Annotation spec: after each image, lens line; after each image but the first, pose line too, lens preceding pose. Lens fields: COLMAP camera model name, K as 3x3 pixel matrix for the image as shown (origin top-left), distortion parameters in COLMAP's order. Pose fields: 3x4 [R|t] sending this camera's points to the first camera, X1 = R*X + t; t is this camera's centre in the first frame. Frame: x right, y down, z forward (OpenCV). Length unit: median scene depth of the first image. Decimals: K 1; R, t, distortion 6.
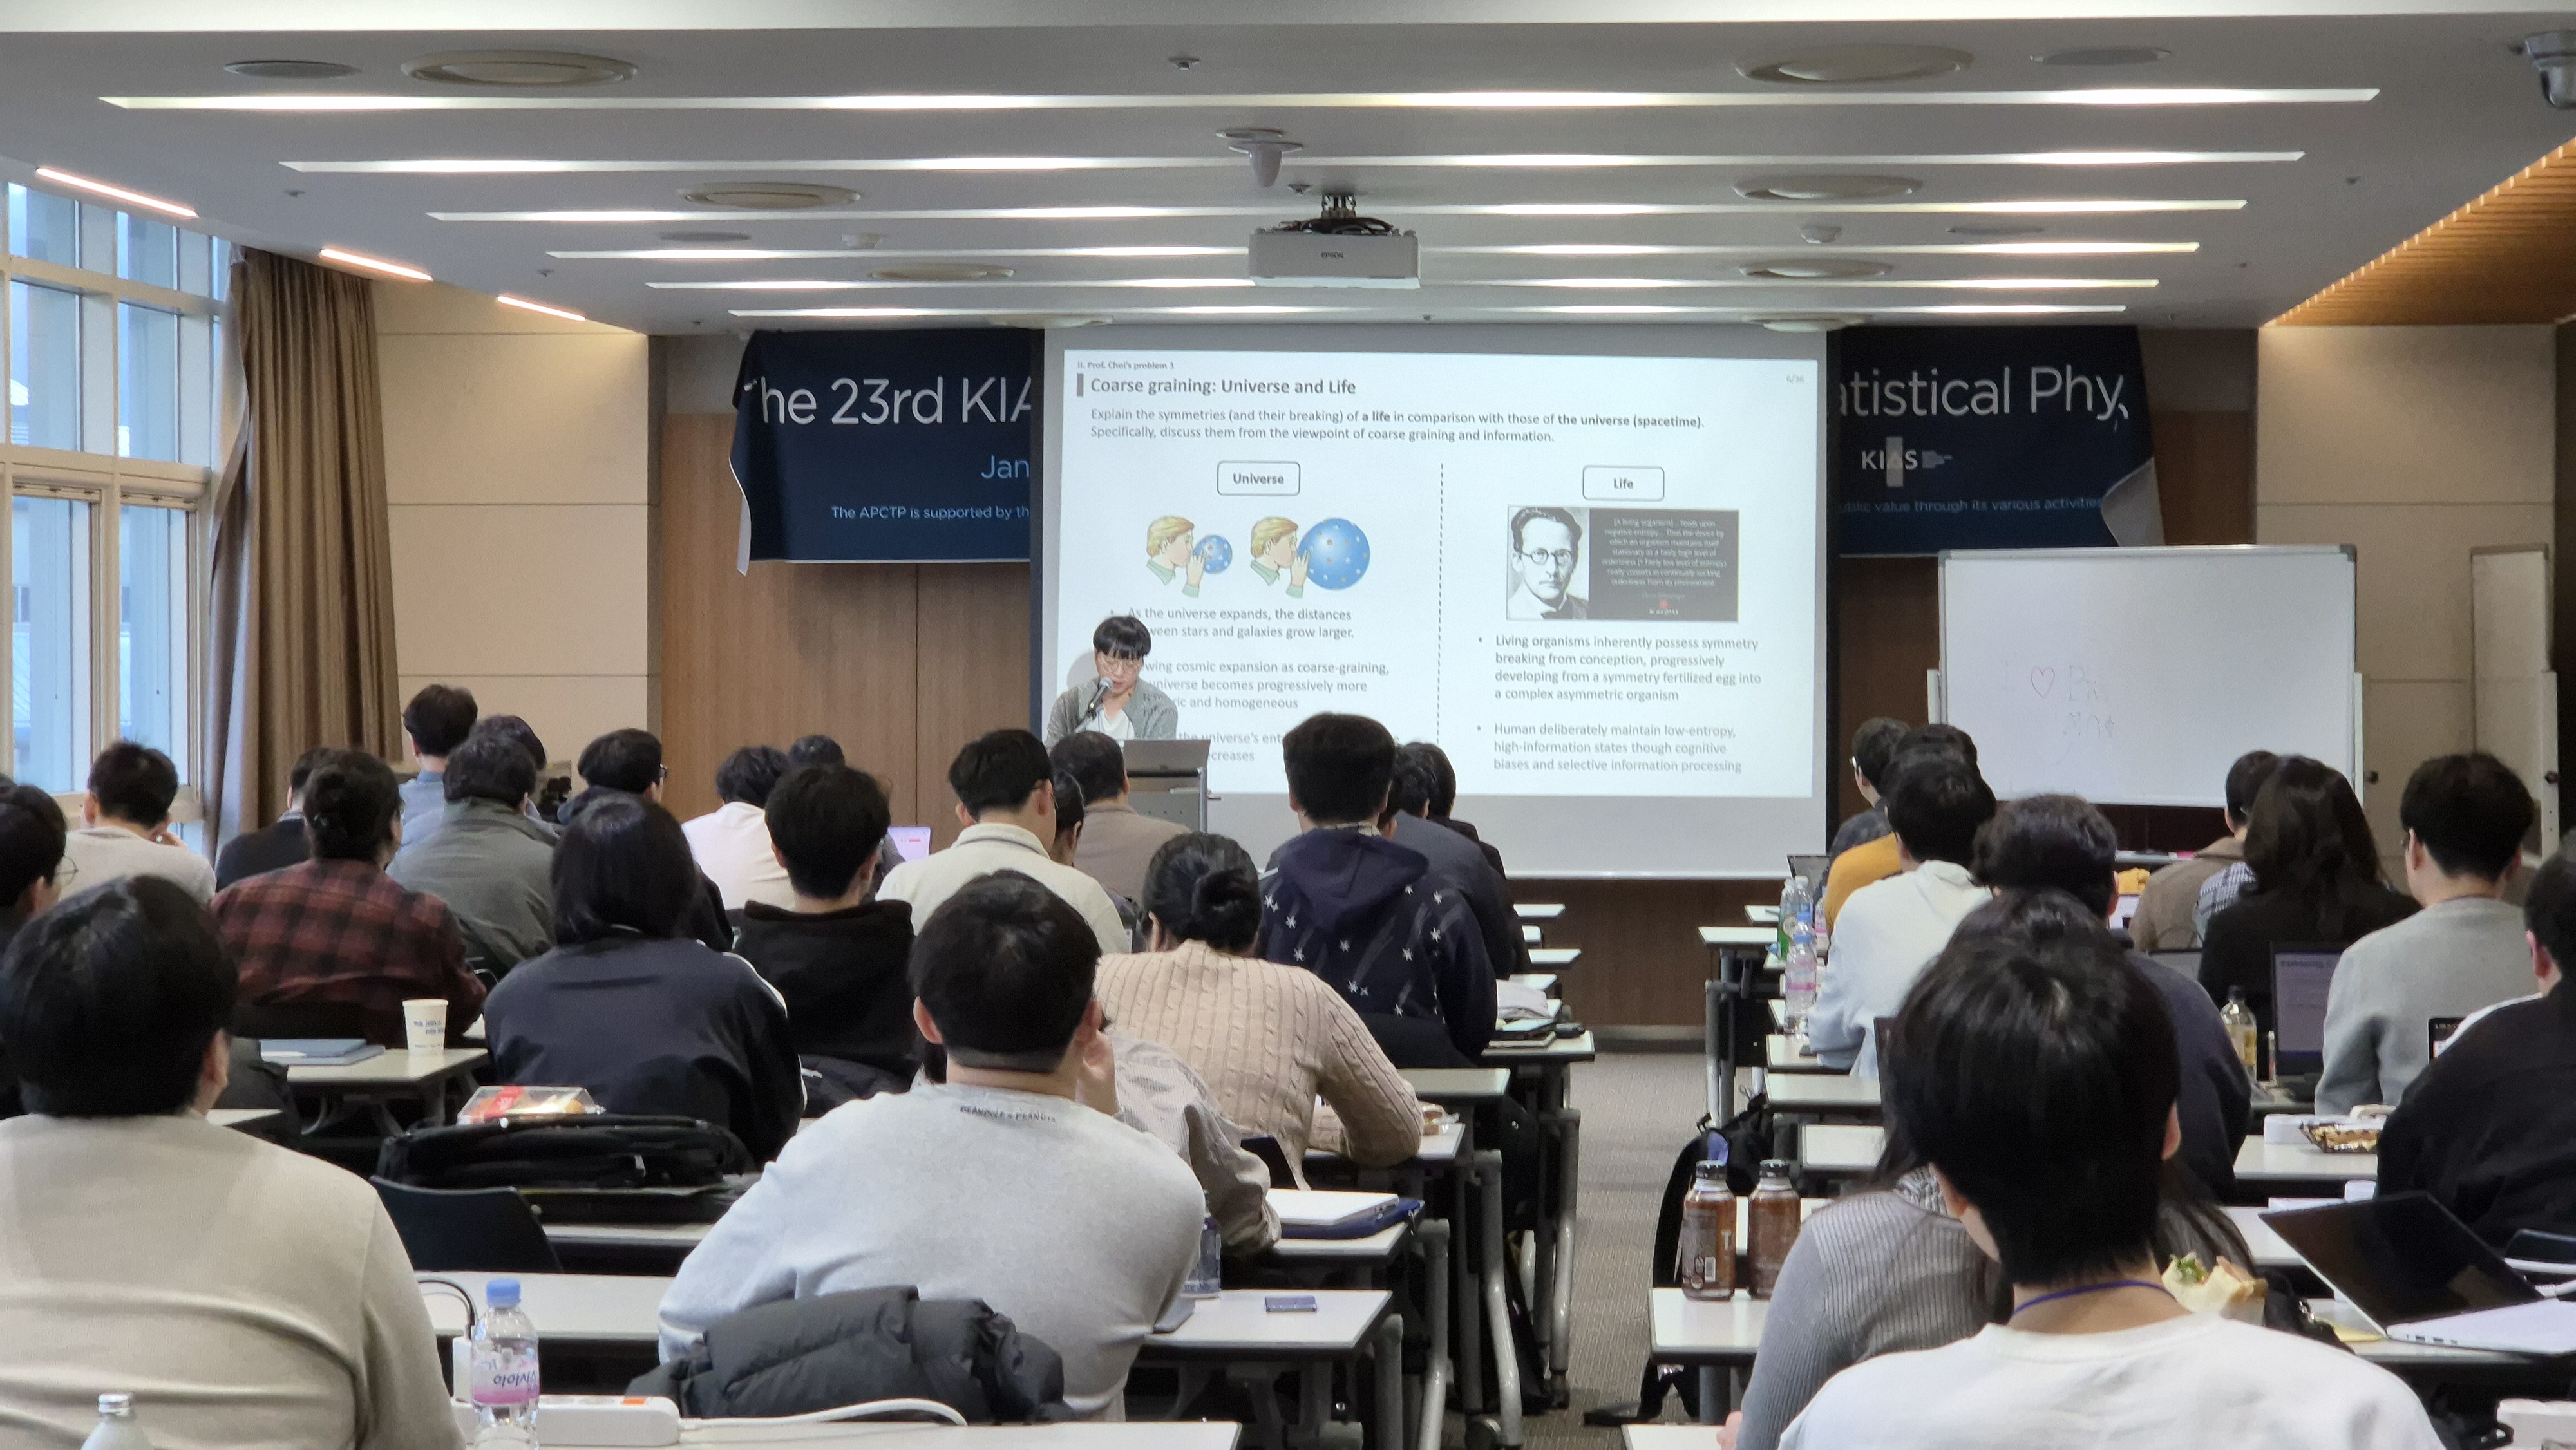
lens RADIAL K [[5104.0, 0, 1321.2], [0, 5104.0, 726.6], [0, 0, 1]] dist [-0.592914, 7.956492]
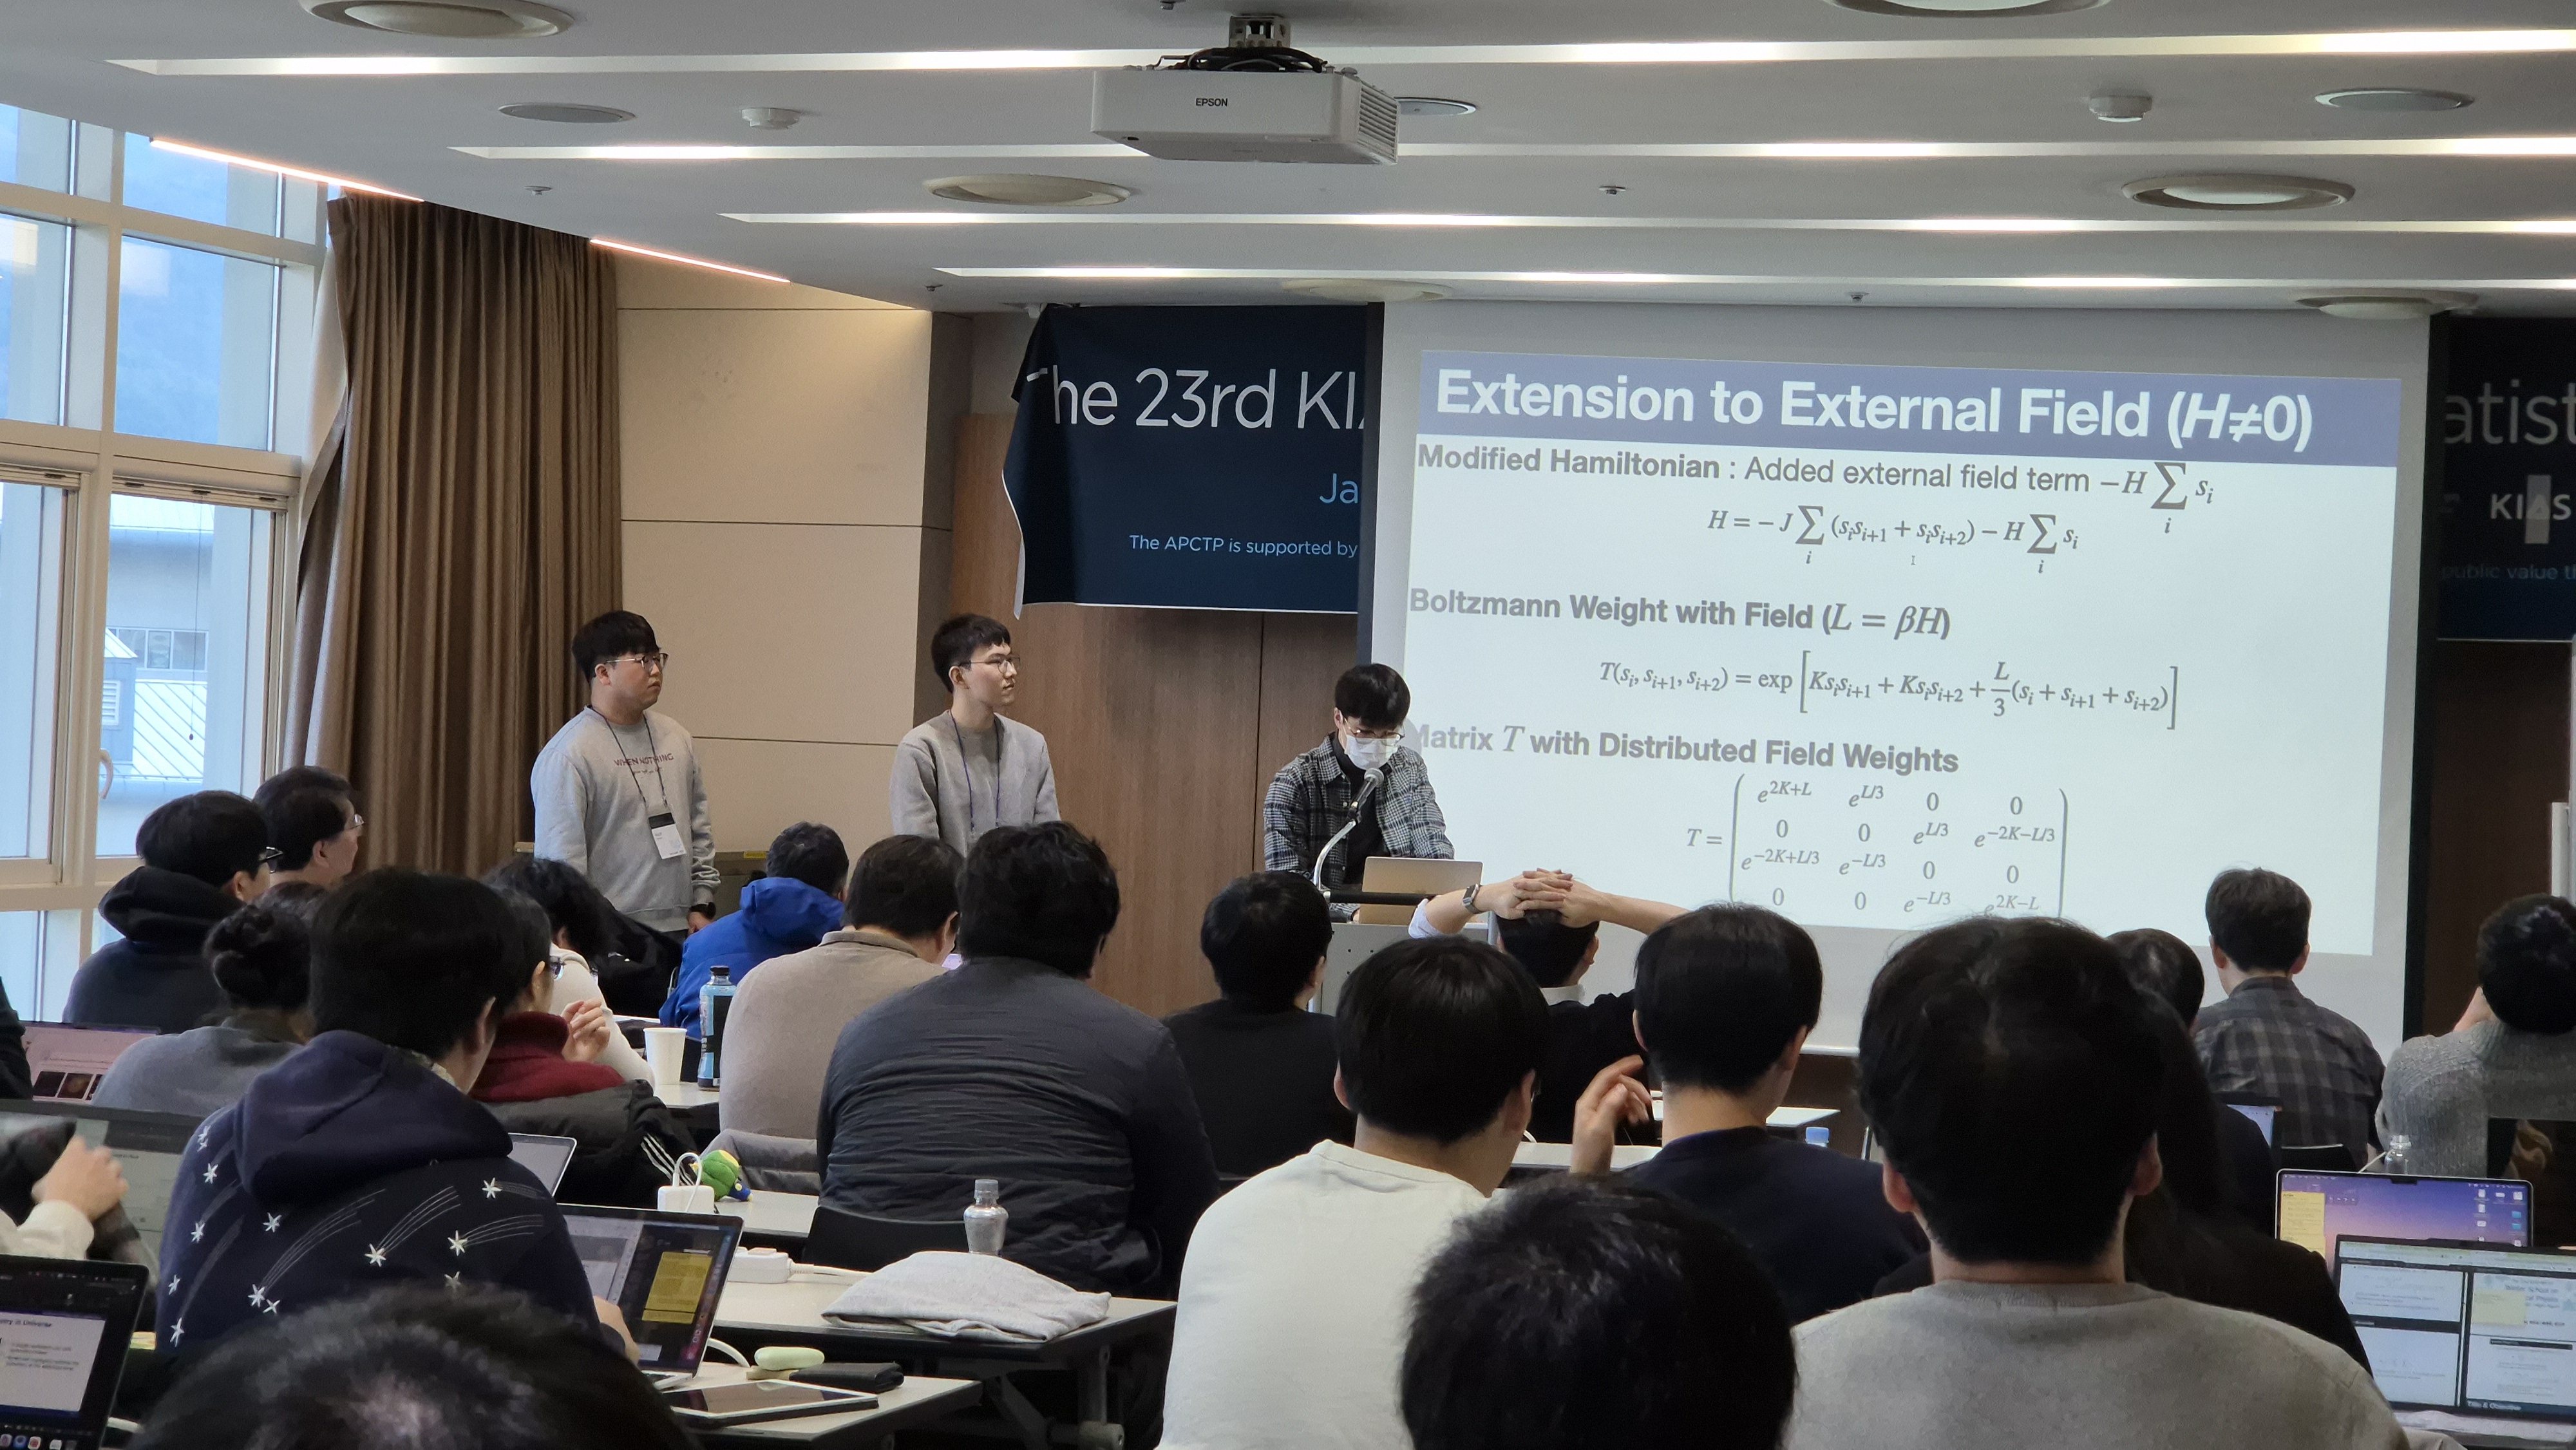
lens RADIAL K [[4883.0, 0, 1346.2], [0, 4883.0, 720.1], [0, 0, 1]] dist [-0.401241, 3.572313]
pose [[0.965244, 0.035427, -0.258939, 0.128548], [-0.041830, 0.998939, -0.019257, -0.002447], [0.257982, 0.029419, 0.965702, 0.299798]]
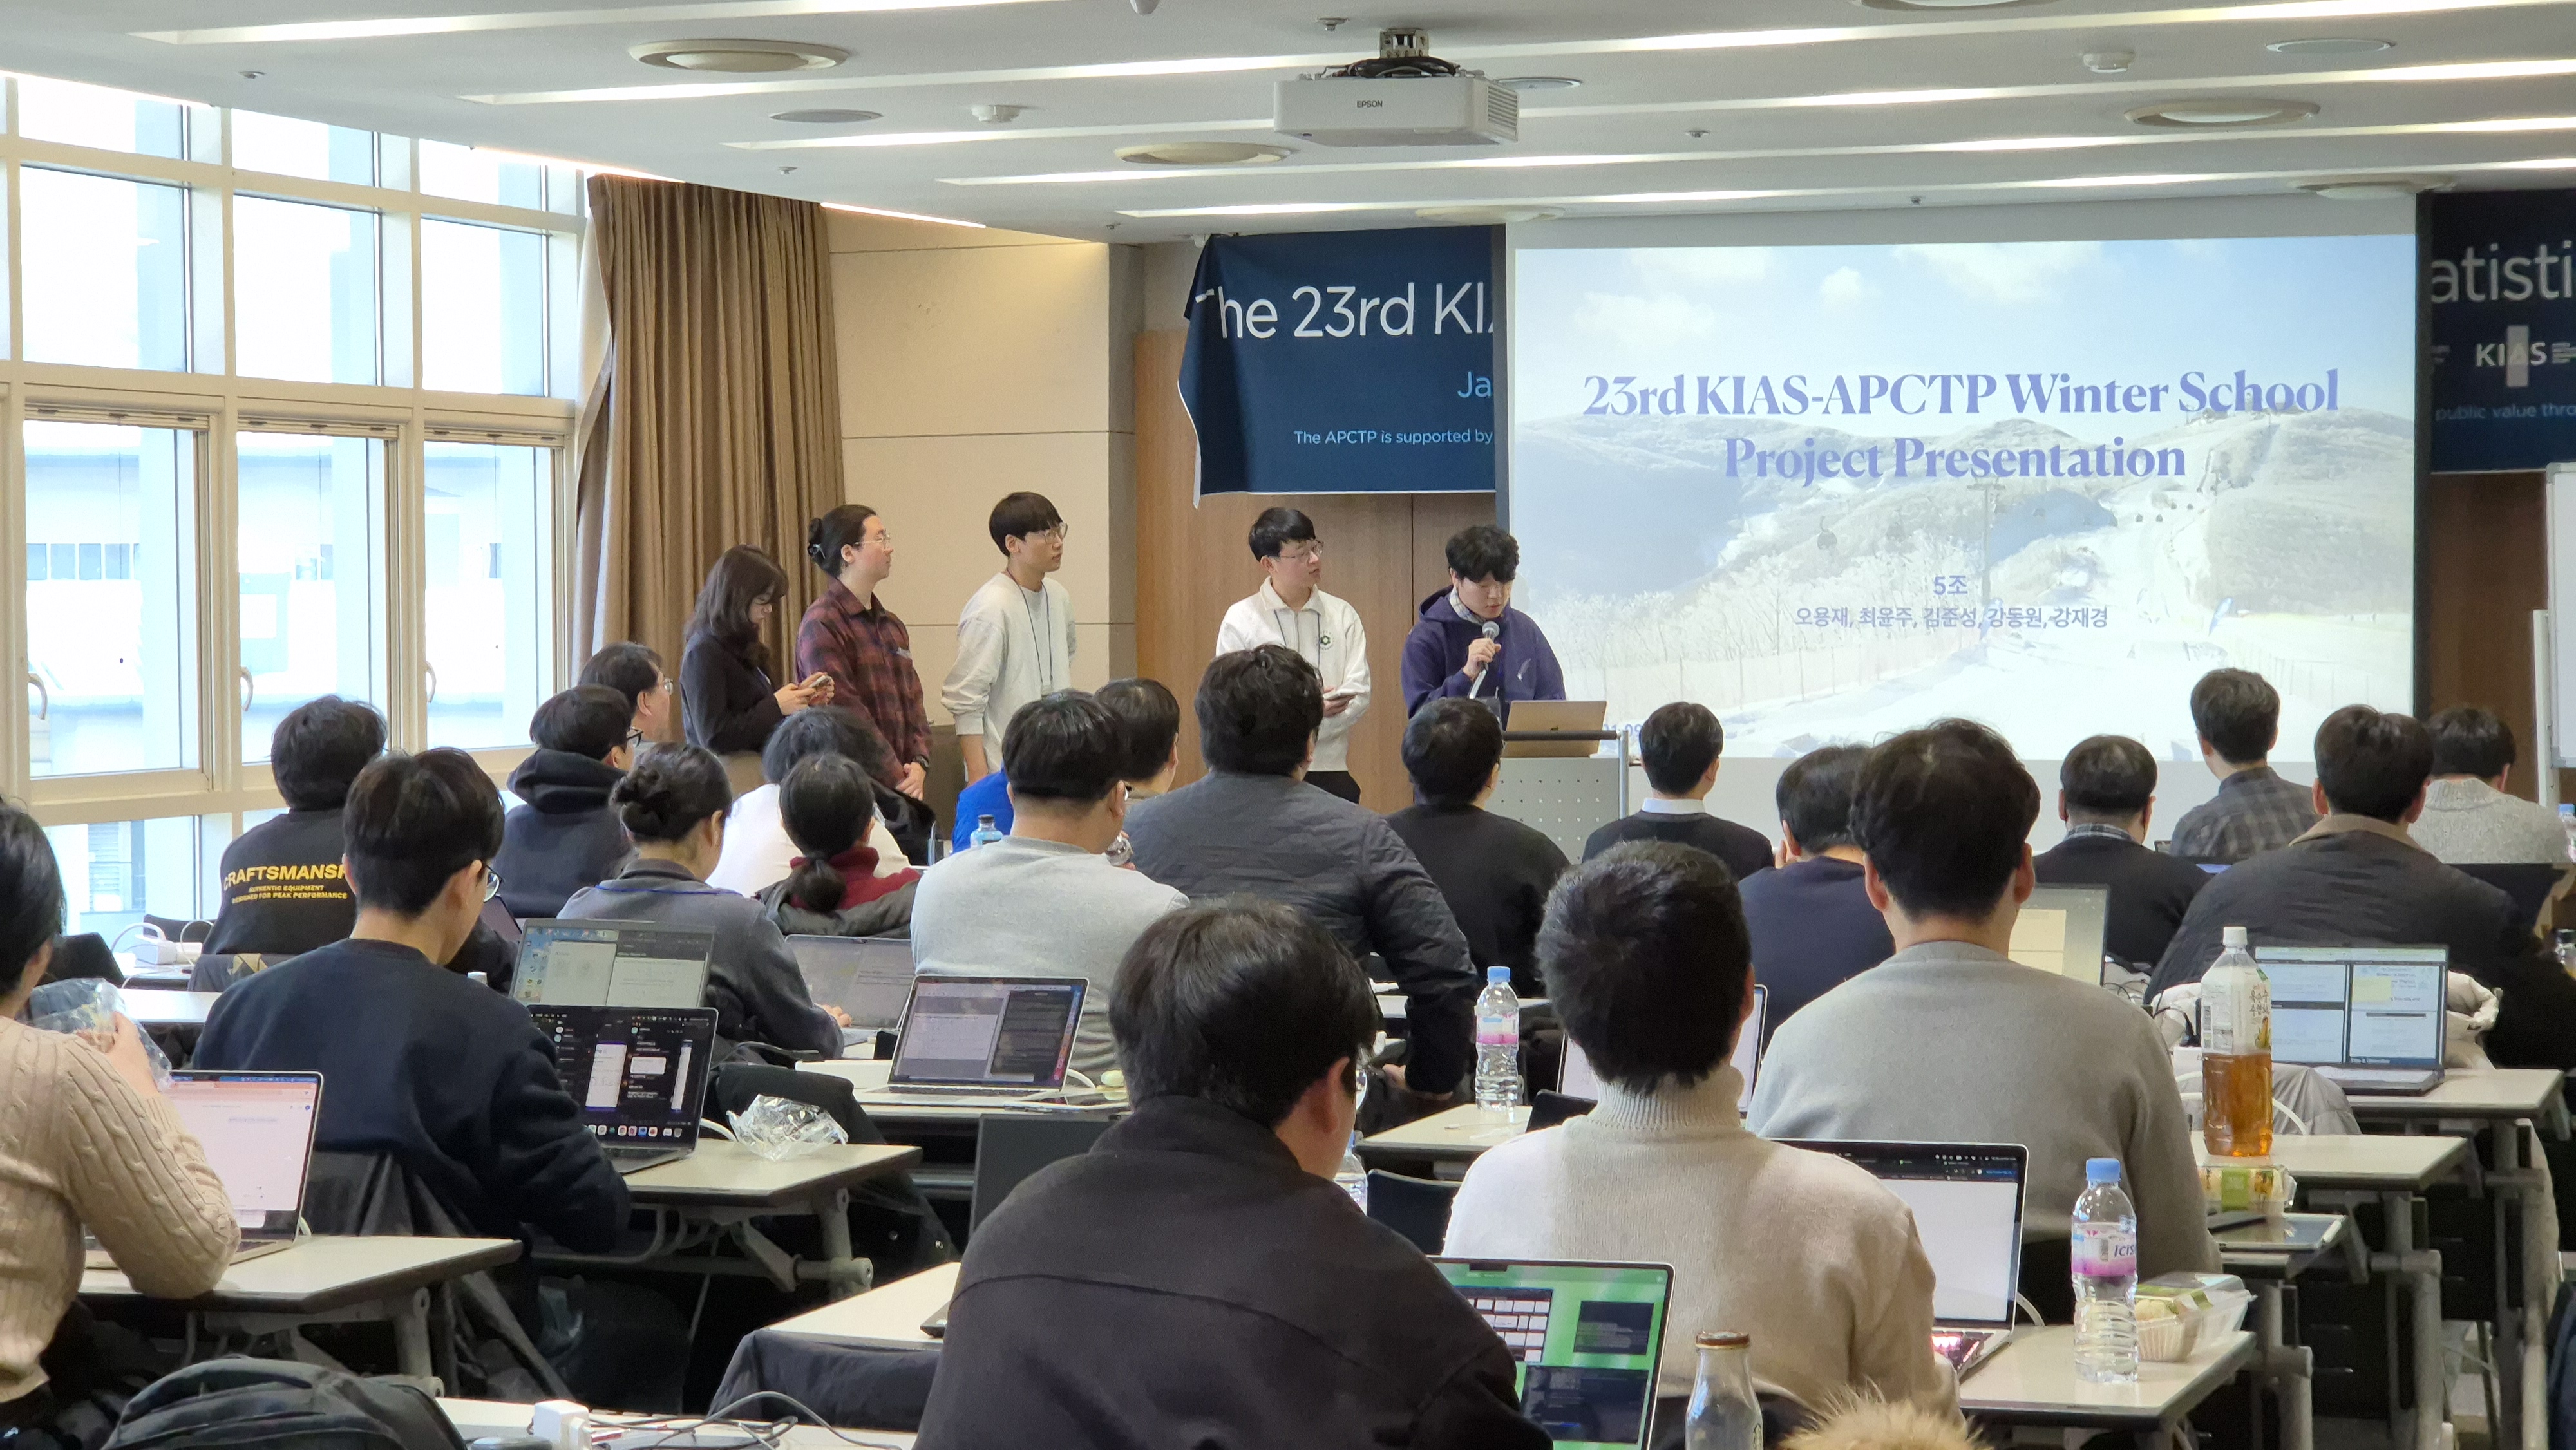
lens RADIAL K [[5020.2, 0, 1300.9], [0, 5020.2, 785.5], [0, 0, 1]] dist [-0.278707, 2.585826]
pose [[0.956702, 0.003398, -0.291049, 0.160220], [0.003449, 0.999729, 0.023008, -0.001987], [0.291049, -0.023016, 0.956431, 0.167488]]
